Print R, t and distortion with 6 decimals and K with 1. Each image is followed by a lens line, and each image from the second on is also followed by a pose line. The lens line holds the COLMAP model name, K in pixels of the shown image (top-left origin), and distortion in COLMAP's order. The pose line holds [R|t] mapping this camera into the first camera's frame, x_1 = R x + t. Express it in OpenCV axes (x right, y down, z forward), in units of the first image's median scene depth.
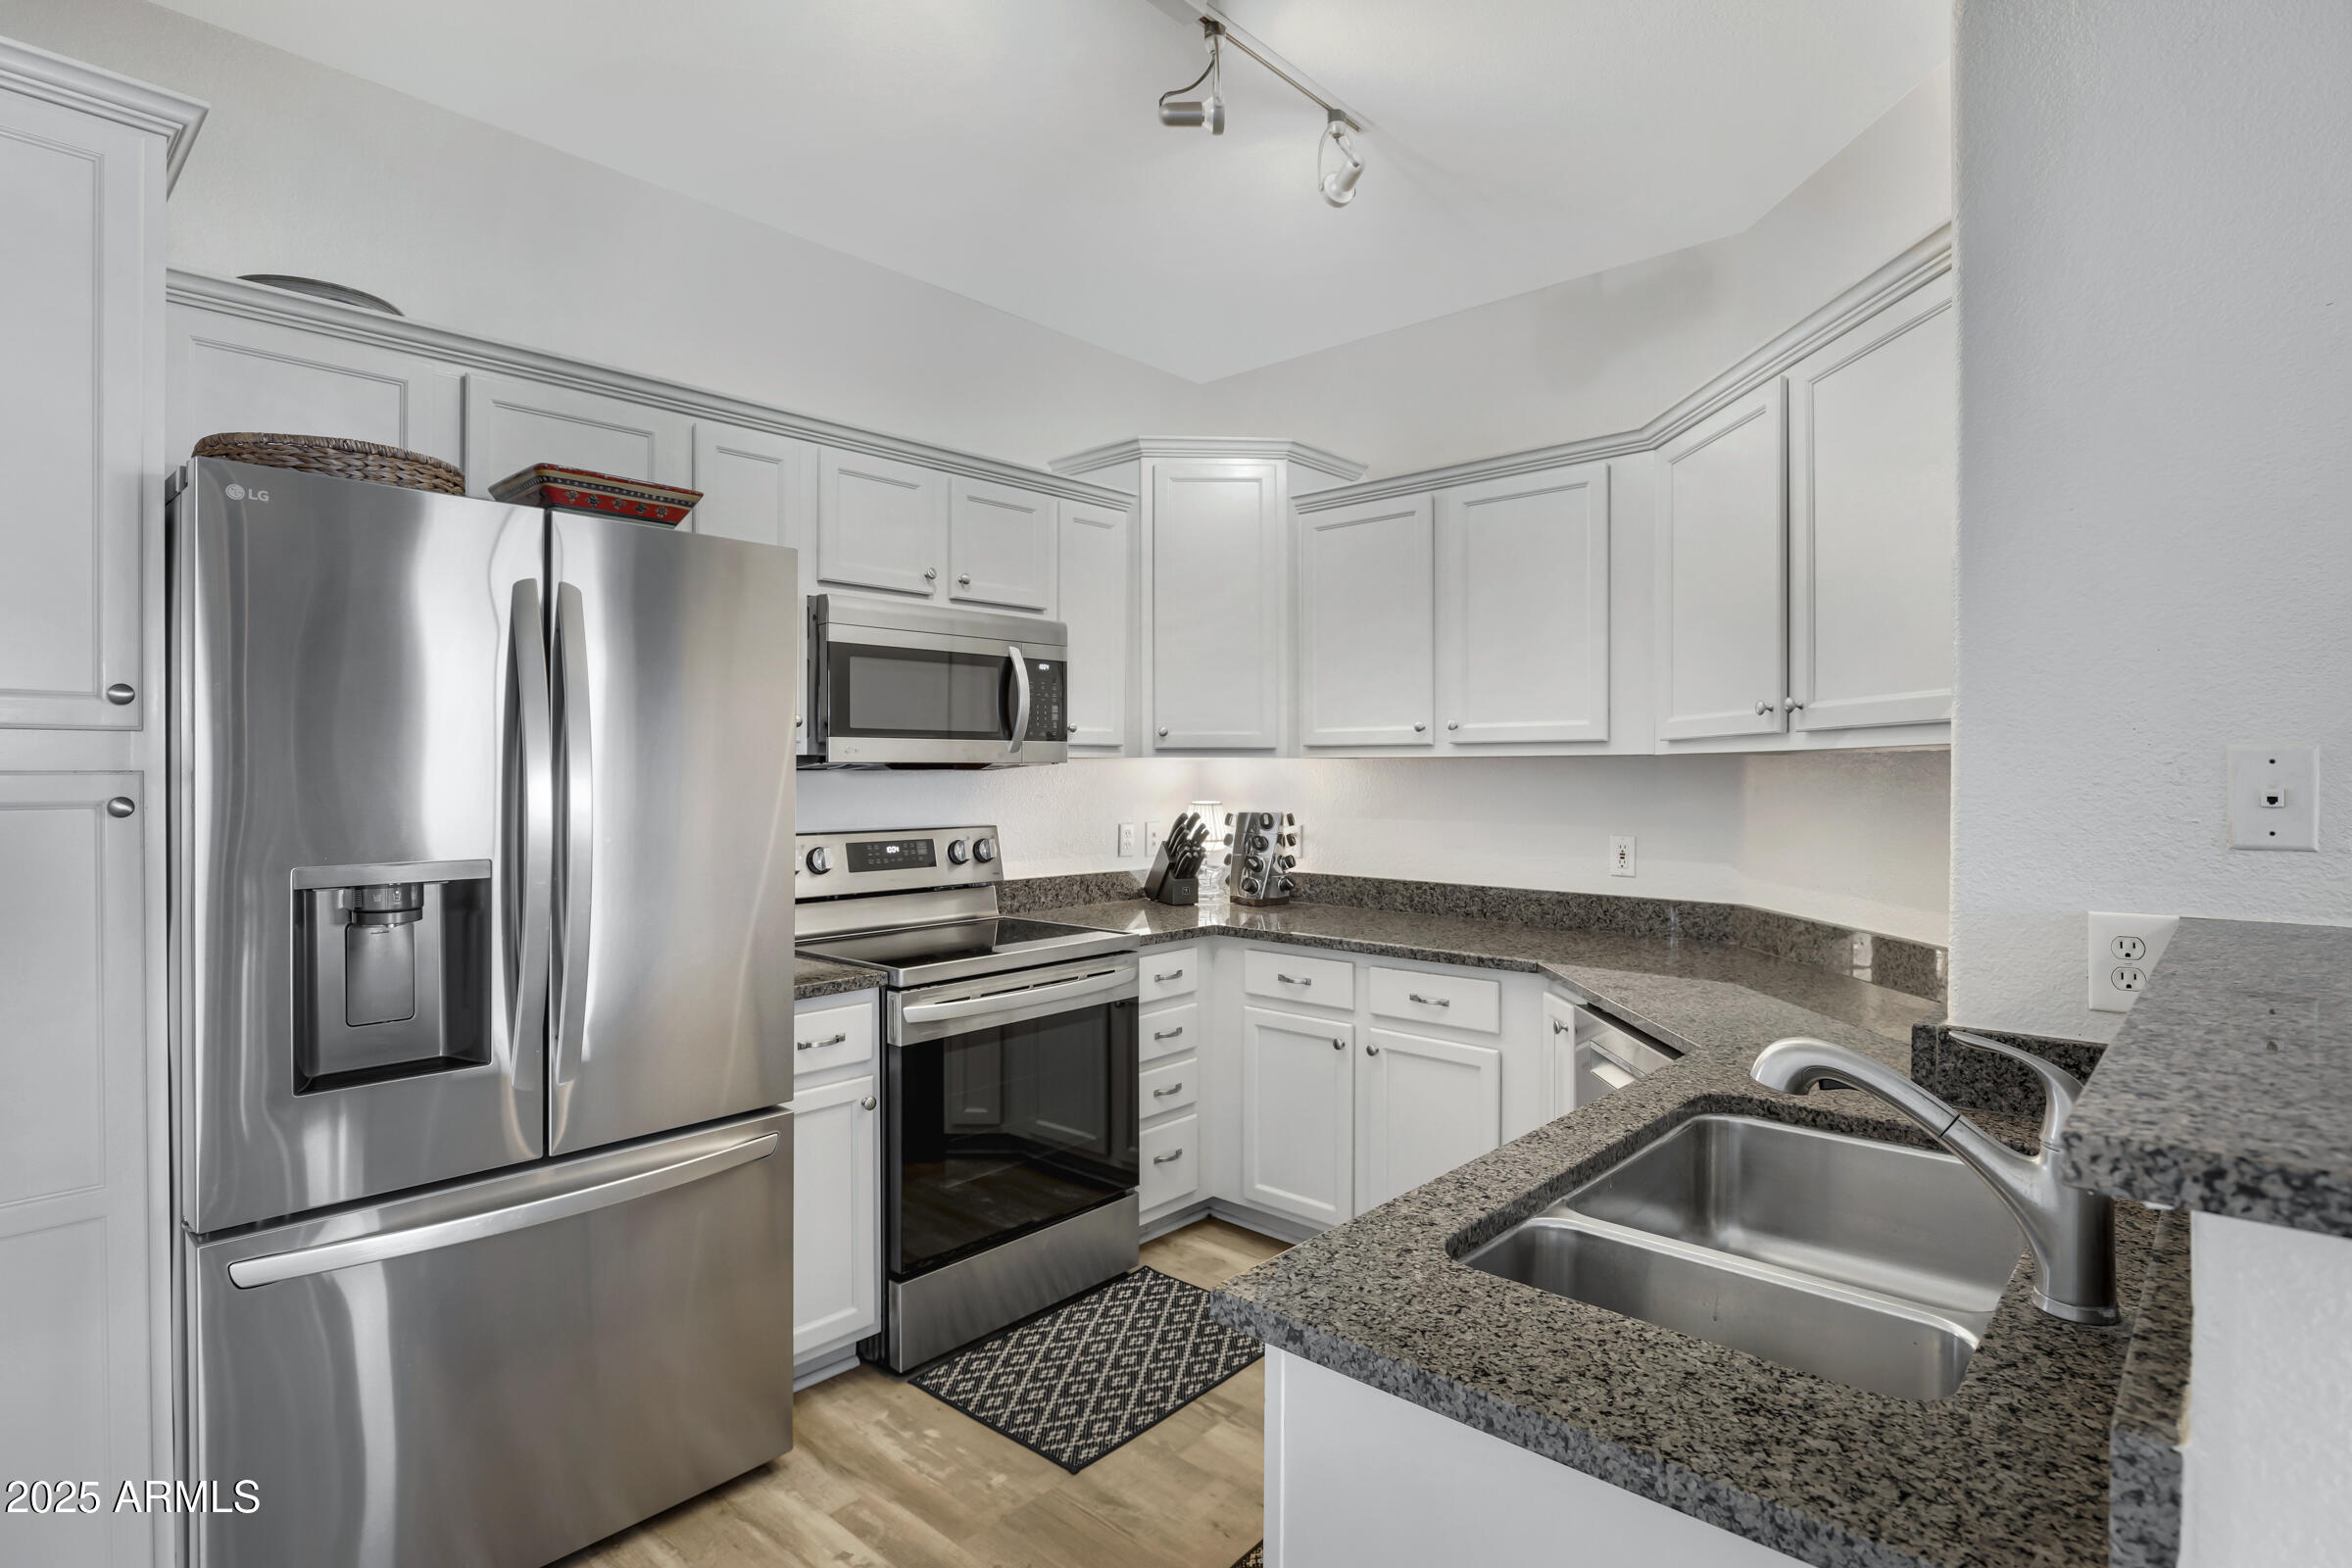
lens RADIAL K [[1174.2, 0, 1169.6], [0, 1174.2, 776.2], [0, 0, 1]] dist [0.009151, -0.001104]
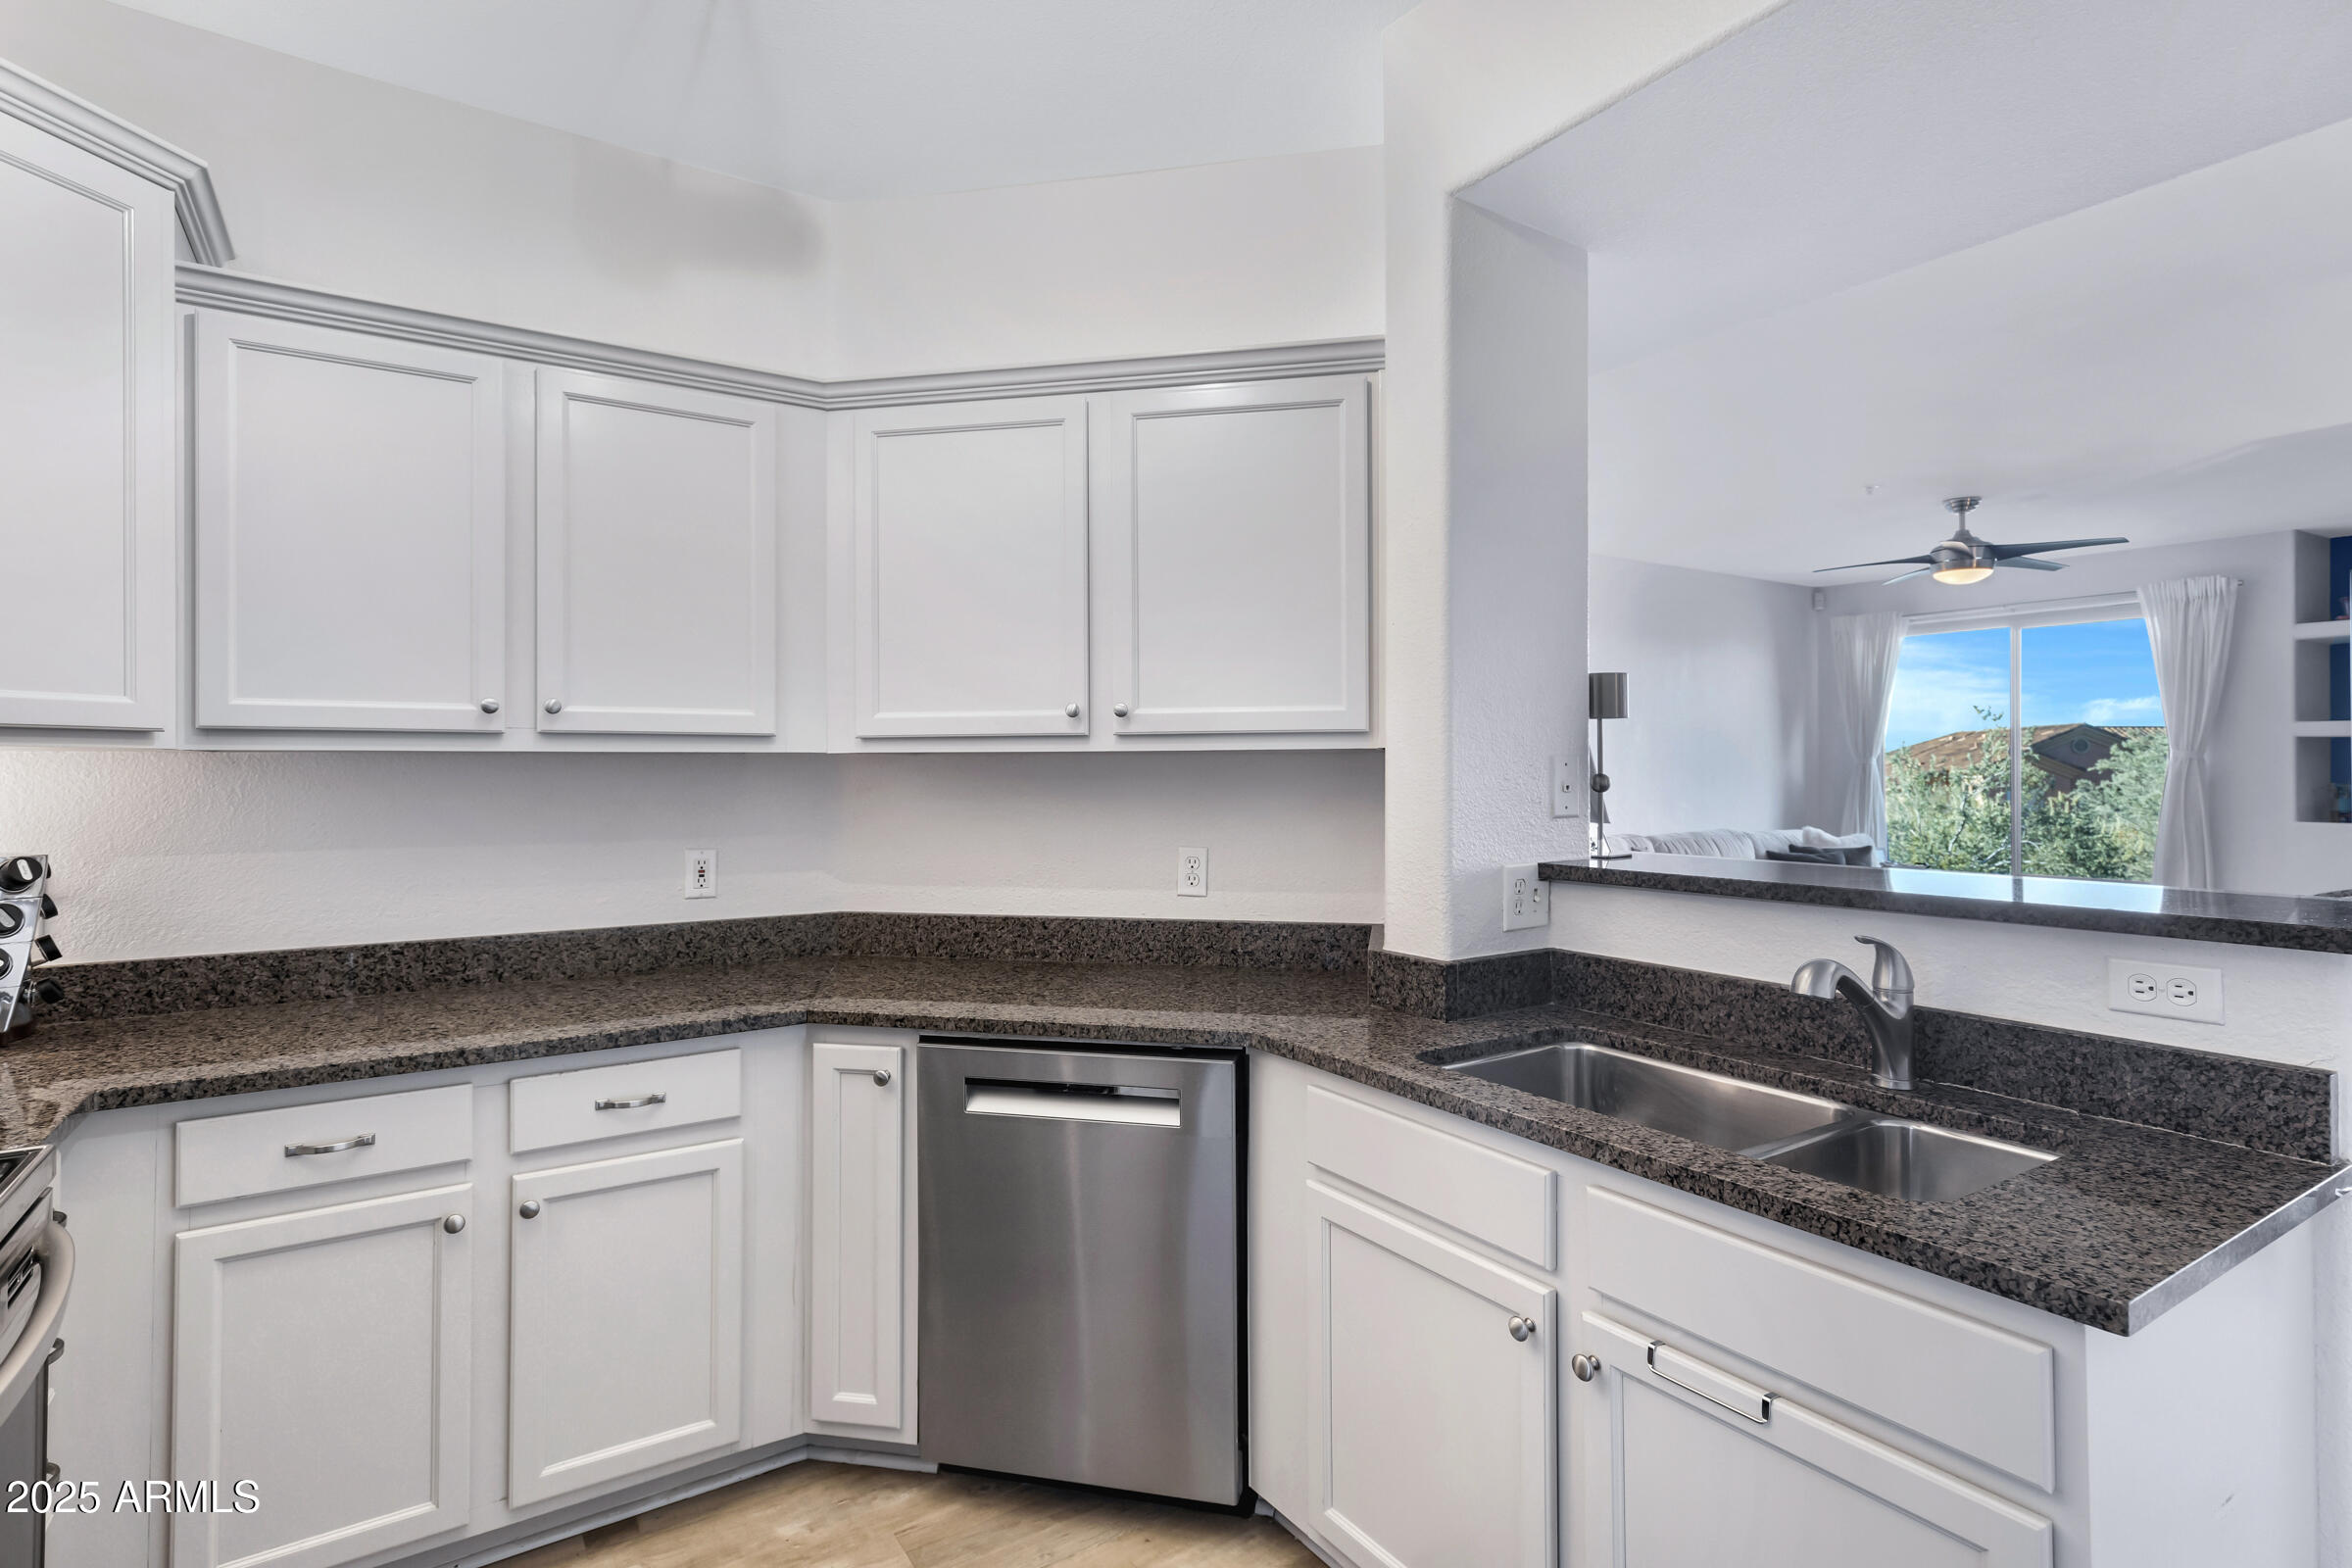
lens RADIAL K [[1174.2, 0, 1163.0], [0, 1174.2, 755.7], [0, 0, 1]] dist [0.009151, -0.001104]
pose [[0.253674, 0.012293, 0.967212, -0.347830], [0.009164, 0.999844, -0.015111, -0.000156], [-0.967246, 0.012697, 0.253521, 0.481660]]
